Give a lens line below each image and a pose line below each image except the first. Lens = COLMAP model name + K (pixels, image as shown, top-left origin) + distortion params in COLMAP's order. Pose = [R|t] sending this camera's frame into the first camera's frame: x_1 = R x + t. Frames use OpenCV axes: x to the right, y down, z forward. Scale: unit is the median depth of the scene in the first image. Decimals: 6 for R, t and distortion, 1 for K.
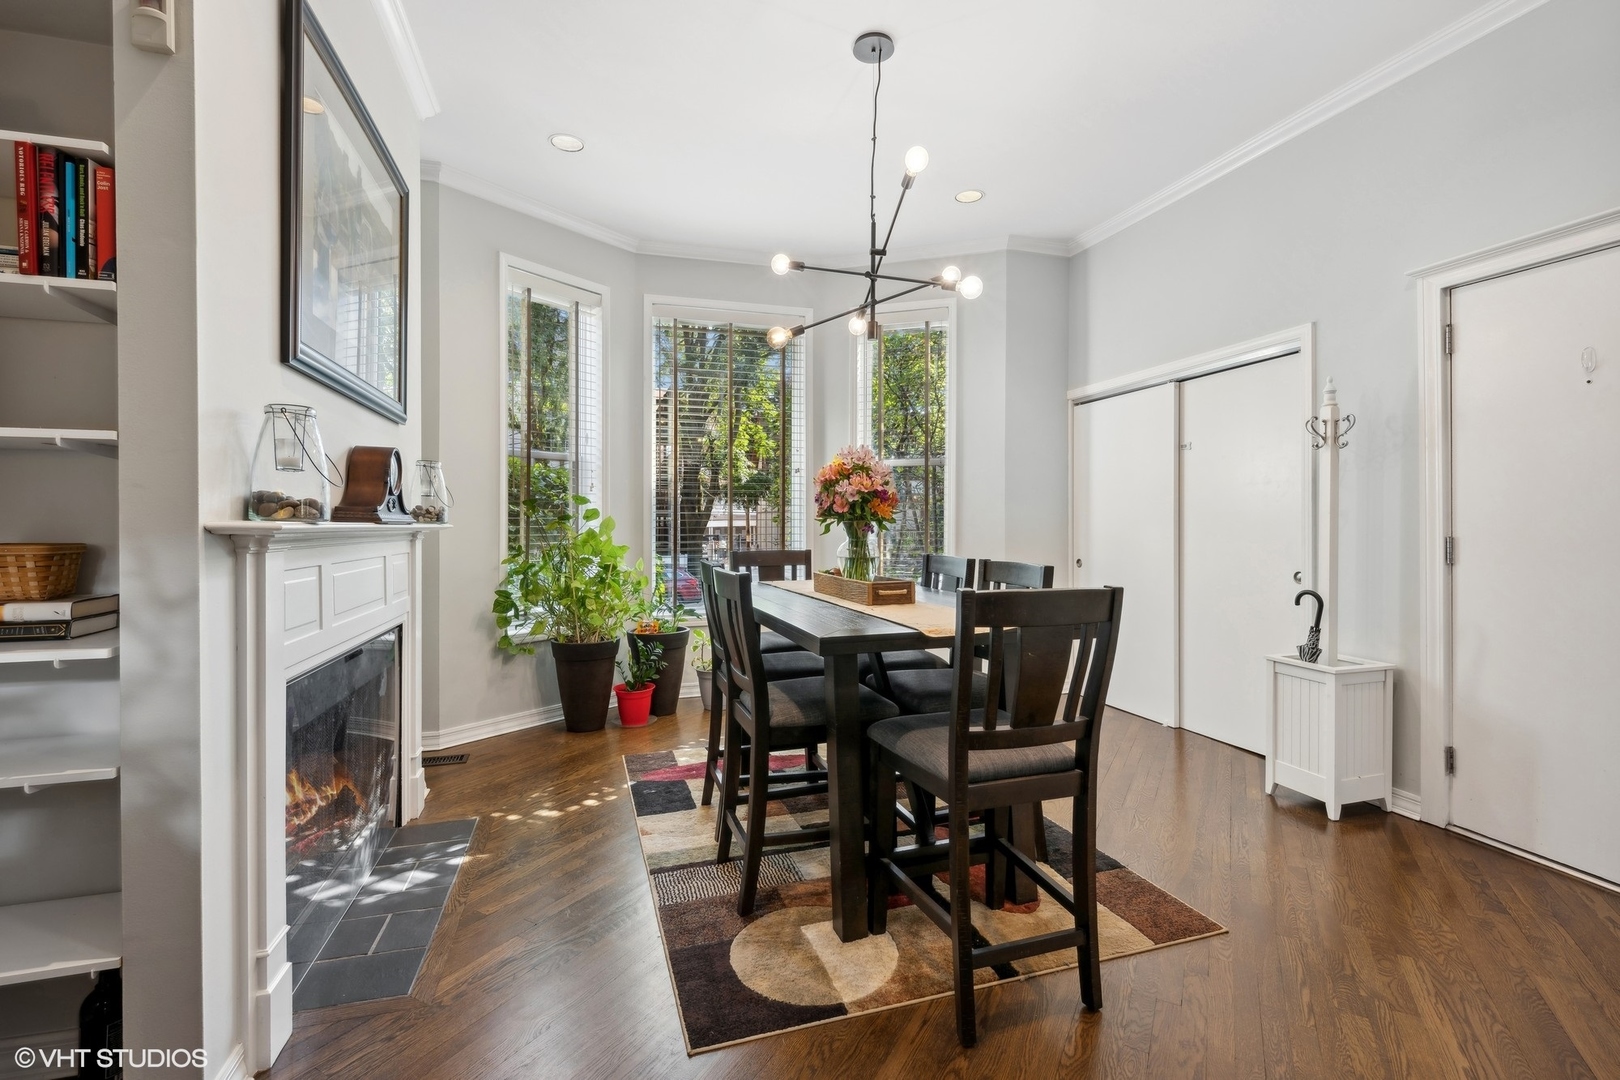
lens RADIAL K [[722.9, 0, 821.3], [0, 722.9, 536.1], [0, 0, 1]] dist [0.001529, -0.000484]
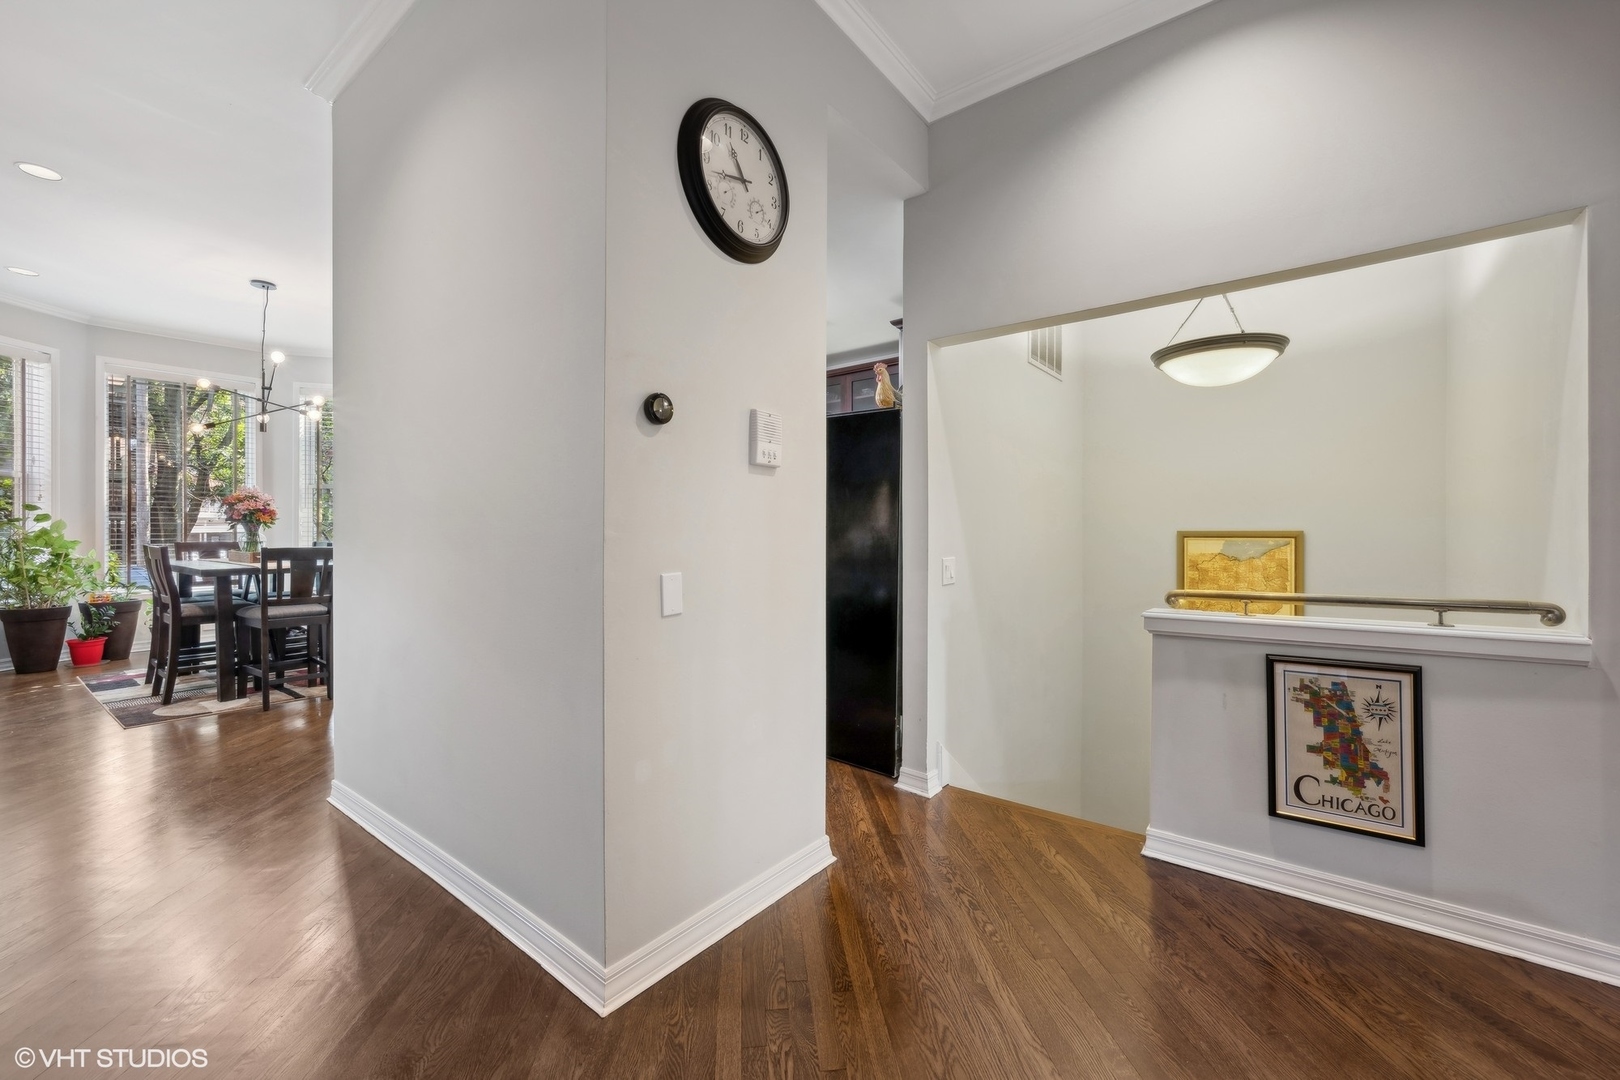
lens RADIAL K [[639.8, 0, 796.4], [0, 639.8, 533.7], [0, 0, 1]] dist [-0.000251, 0.000441]
pose [[0.830271, -0.002384, 0.557355, 0.207203], [0.007489, 0.999948, -0.006879, 0.020479], [-0.557310, 0.009886, 0.830246, -0.857823]]
